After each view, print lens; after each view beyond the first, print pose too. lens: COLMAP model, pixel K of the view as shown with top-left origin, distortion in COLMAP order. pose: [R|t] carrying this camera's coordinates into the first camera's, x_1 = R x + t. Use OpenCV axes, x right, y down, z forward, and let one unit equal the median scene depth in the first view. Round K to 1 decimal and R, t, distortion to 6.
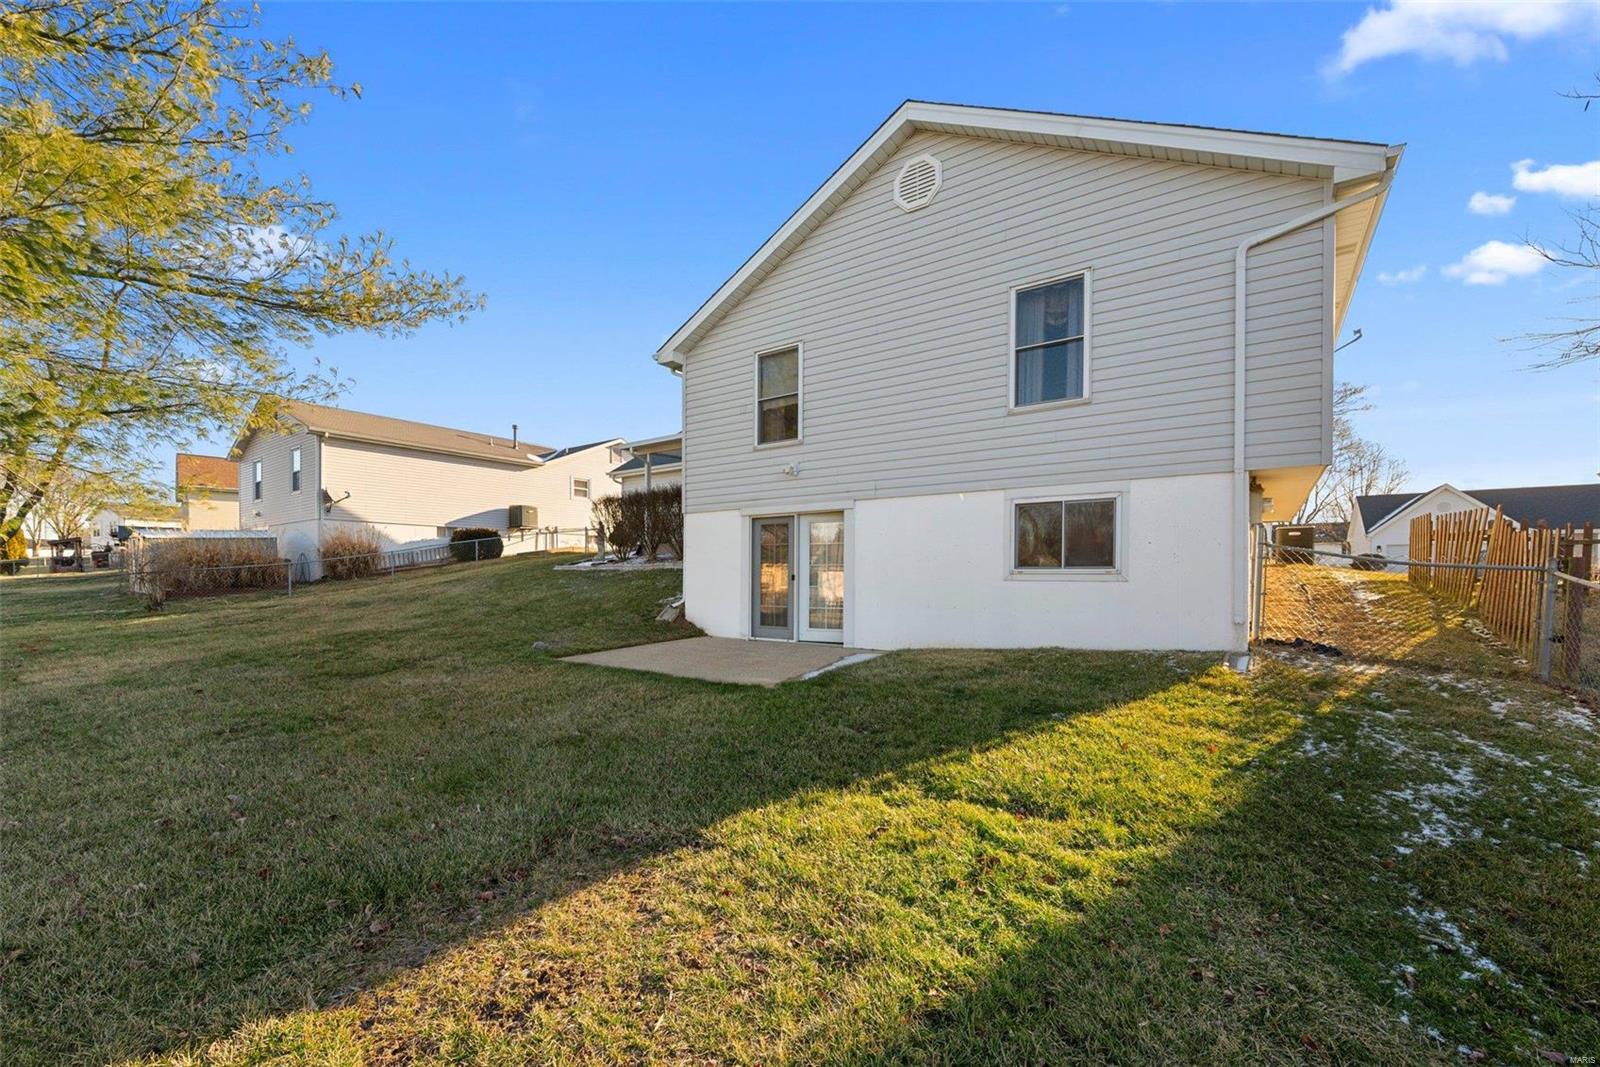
lens RADIAL K [[631.1, 0, 818.3], [0, 631.1, 580.1], [0, 0, 1]] dist [0.001496, 0.000317]
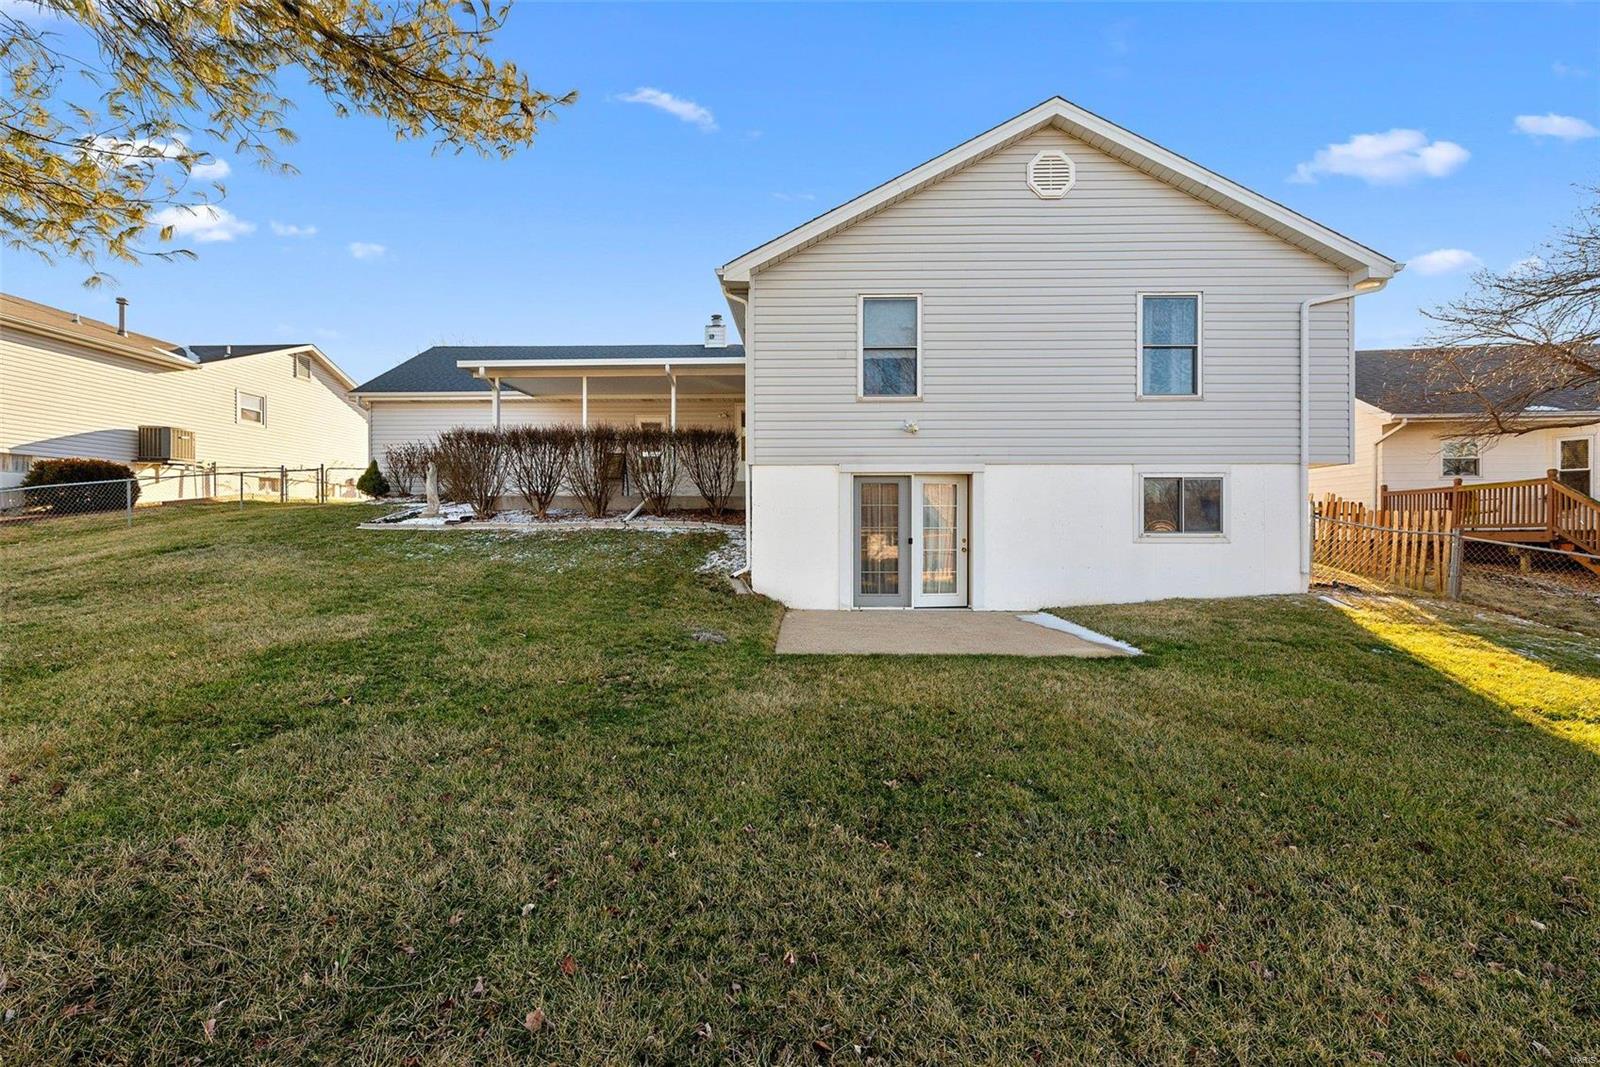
lens RADIAL K [[631.1, 0, 795.0], [0, 631.1, 530.3], [0, 0, 1]] dist [0.001496, 0.000317]
pose [[0.836225, 0.001193, 0.548386, -0.700778], [0.005402, 0.999931, -0.010413, -0.011262], [-0.548360, 0.011670, 0.836161, 0.305309]]
